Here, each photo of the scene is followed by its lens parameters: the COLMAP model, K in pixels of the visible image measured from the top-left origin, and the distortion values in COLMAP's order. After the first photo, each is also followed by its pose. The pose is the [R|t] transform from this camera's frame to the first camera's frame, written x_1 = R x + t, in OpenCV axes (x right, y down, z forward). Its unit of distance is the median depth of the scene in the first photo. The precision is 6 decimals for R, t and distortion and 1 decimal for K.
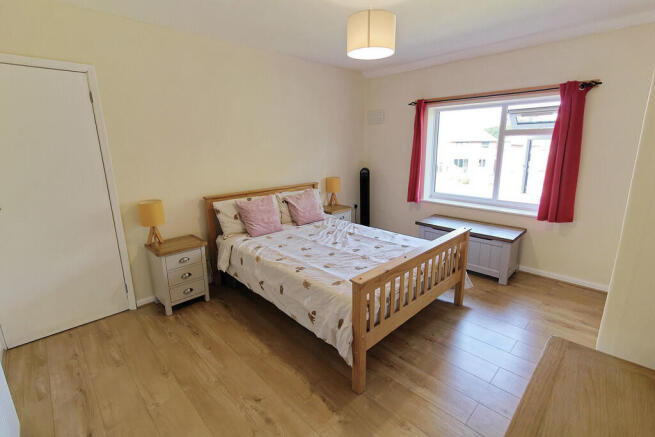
lens RADIAL K [[304.4, 0, 330.2], [0, 304.4, 216.0], [0, 0, 1]] dist [-0.000045, -0.000005]
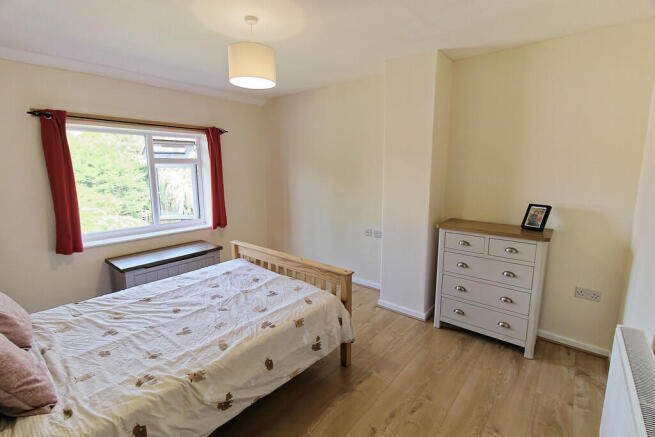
lens RADIAL K [[304.4, 0, 329.6], [0, 304.4, 216.9], [0, 0, 1]] dist [-0.000045, -0.000005]
pose [[-0.106198, -0.152813, 0.982533, -0.730095], [0.237766, 0.955553, 0.174316, -0.167938], [-0.965500, 0.252125, -0.065144, 0.700635]]
